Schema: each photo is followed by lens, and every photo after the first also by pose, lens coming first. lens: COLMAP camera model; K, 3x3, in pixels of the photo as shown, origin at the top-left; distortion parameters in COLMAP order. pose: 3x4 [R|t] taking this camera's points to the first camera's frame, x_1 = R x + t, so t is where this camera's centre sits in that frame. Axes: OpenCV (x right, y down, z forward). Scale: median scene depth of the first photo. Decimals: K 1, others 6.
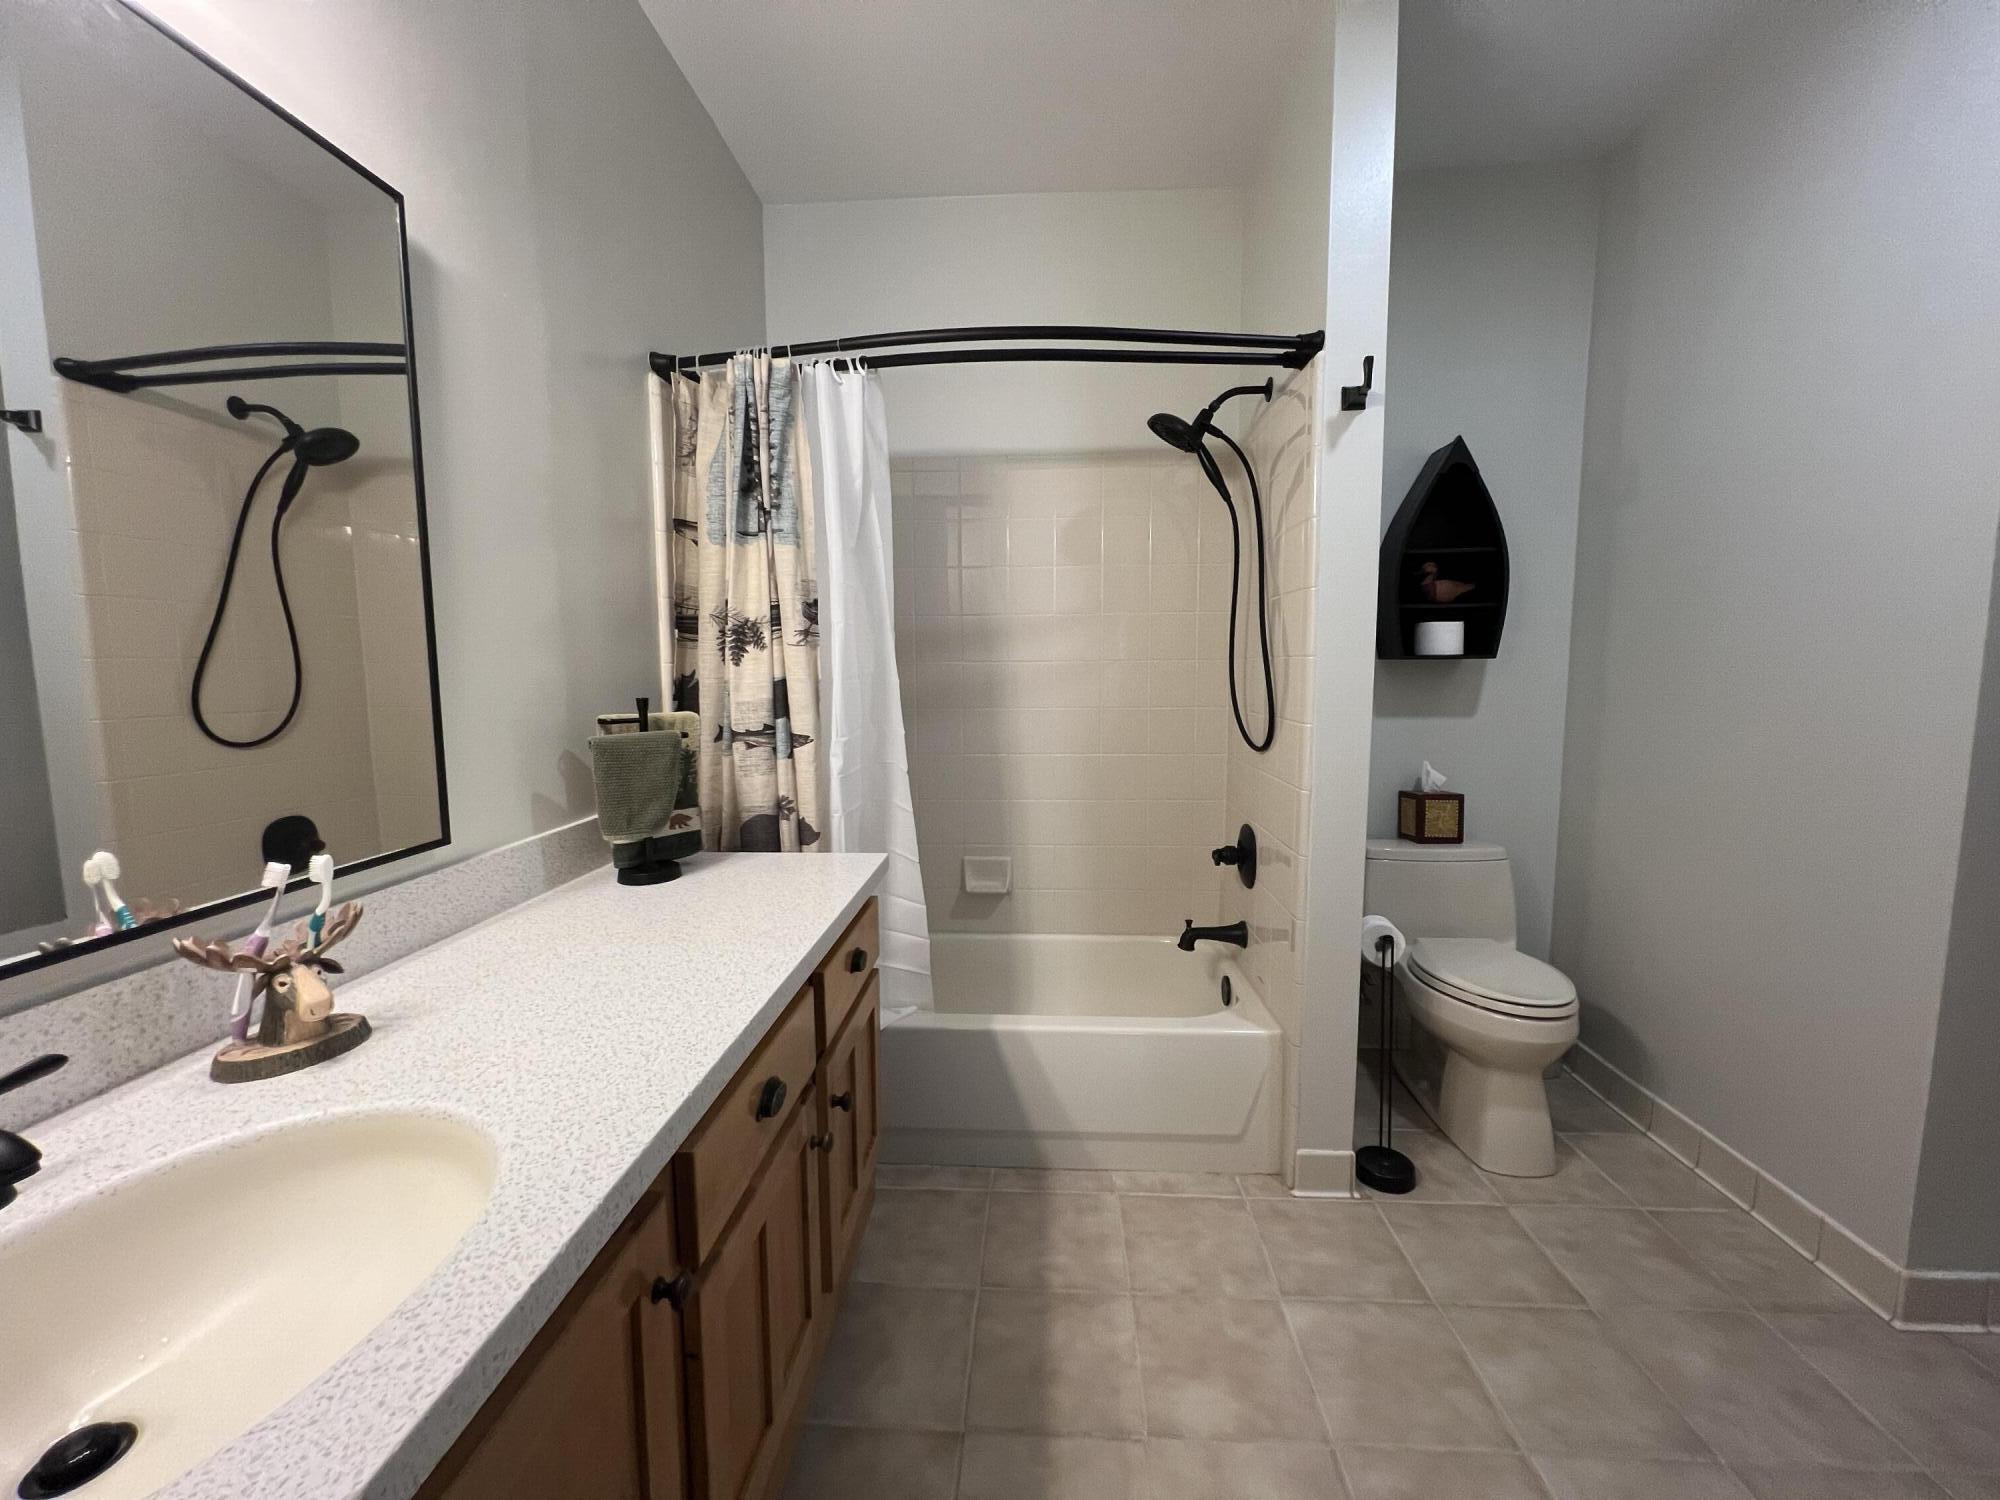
lens RADIAL K [[798.0, 0, 1002.9], [0, 798.0, 745.1], [0, 0, 1]] dist [-0.001183, -0.000178]
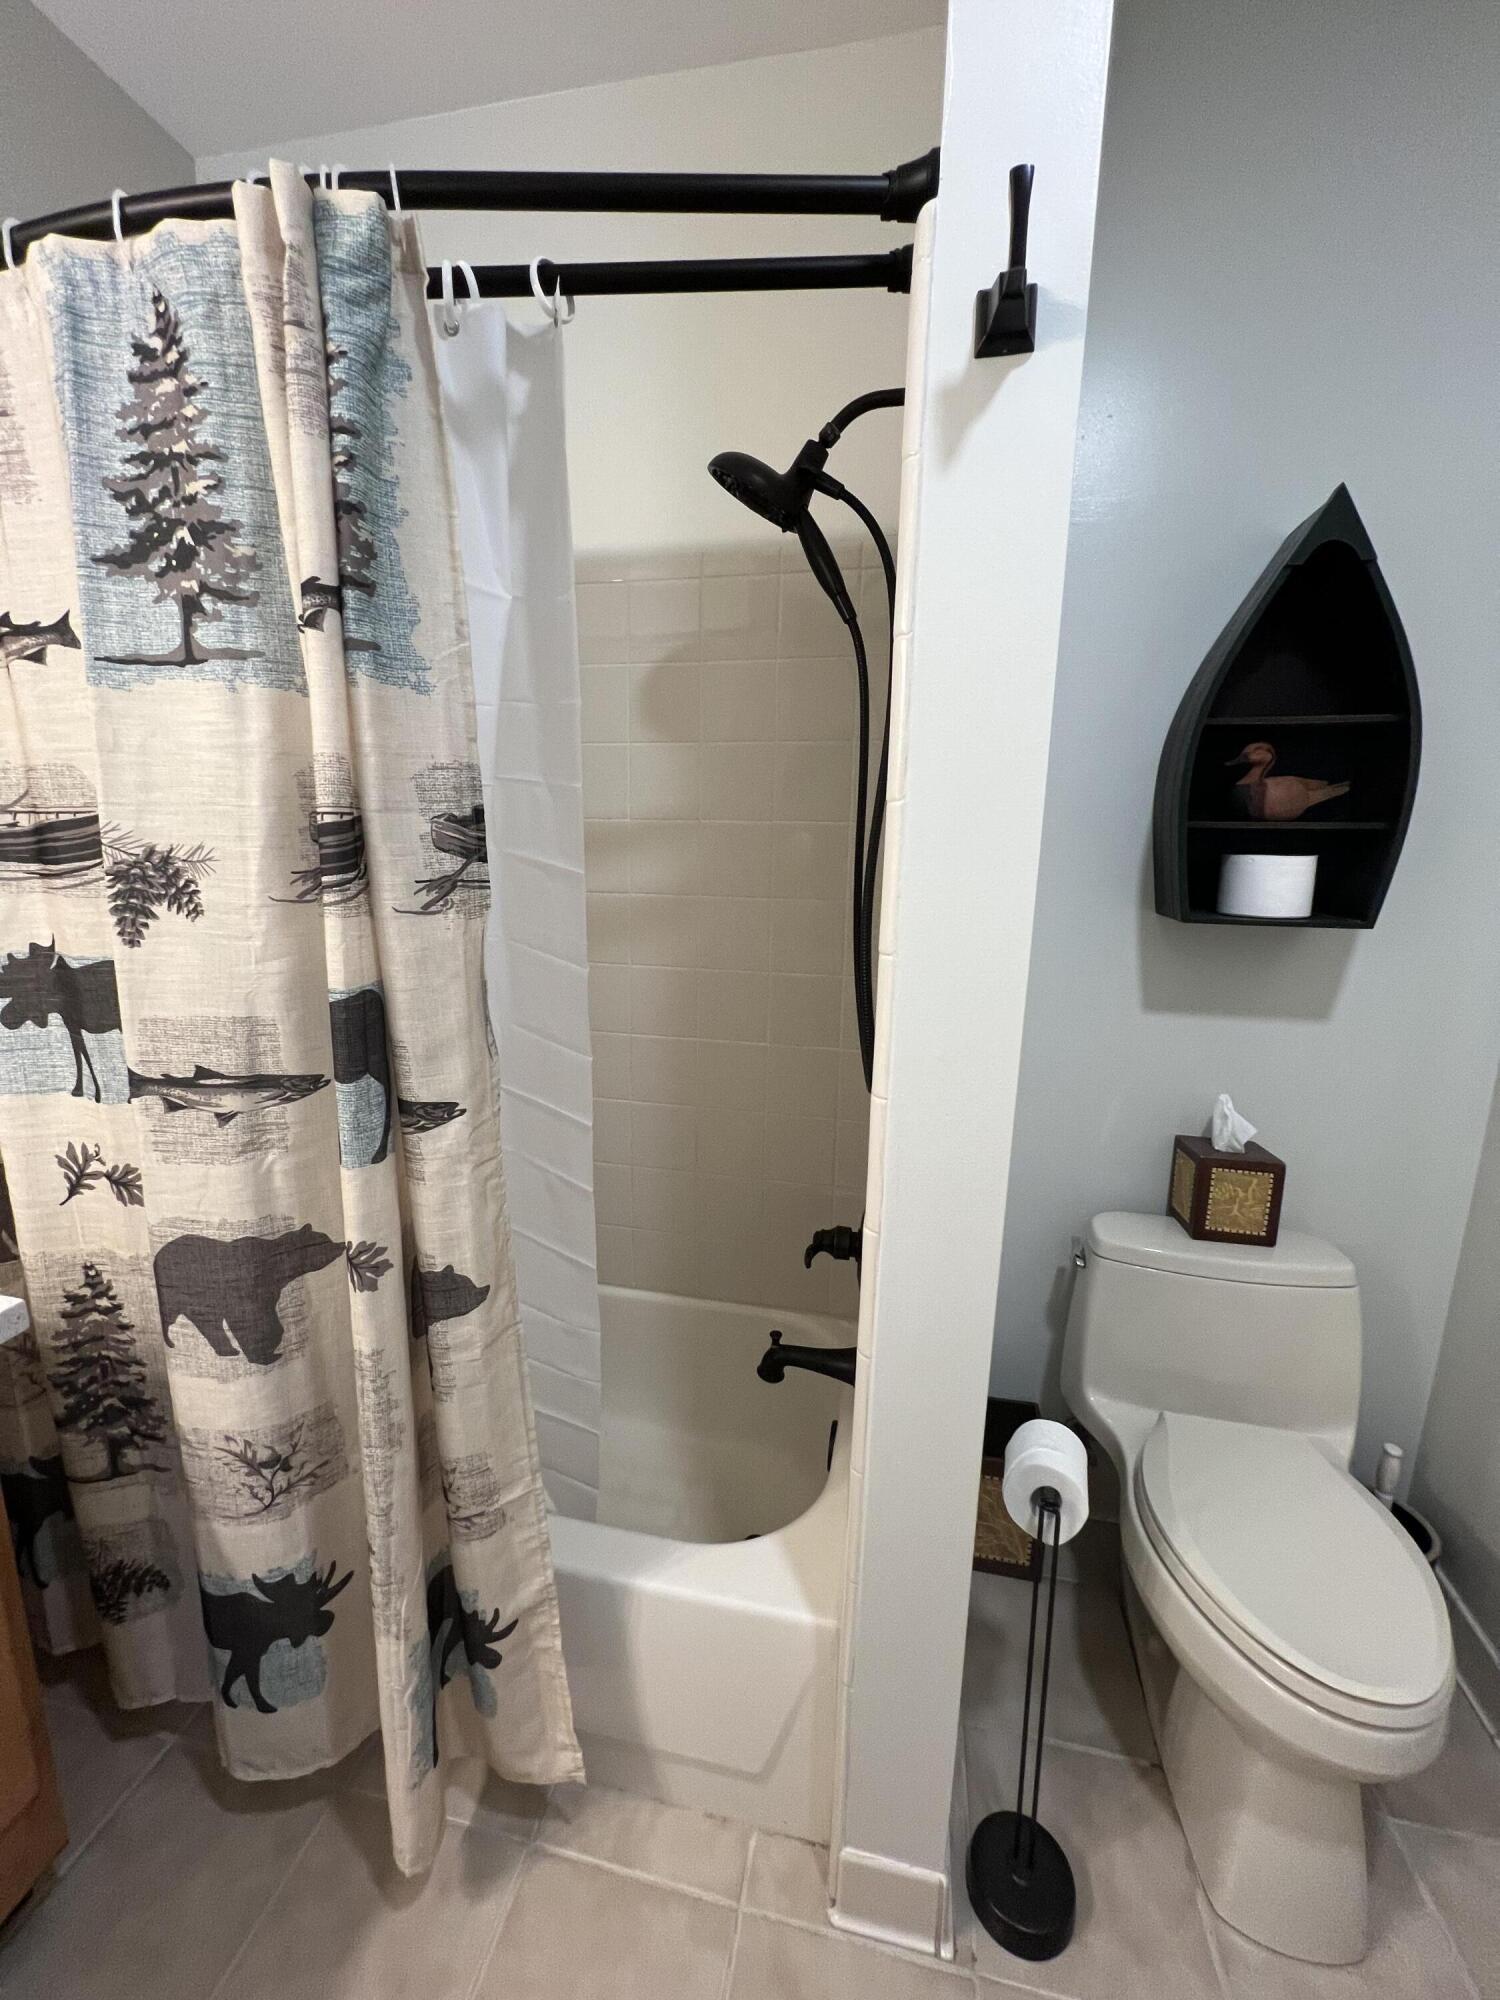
lens RADIAL K [[798.0, 0, 747.4], [0, 798.0, 996.9], [0, 0, 1]] dist [-0.001183, -0.000178]
pose [[0.987990, 0.055262, -0.144299, 0.291819], [-0.041769, 0.994608, 0.094918, -0.099325], [0.148766, -0.087751, 0.984971, 0.419978]]
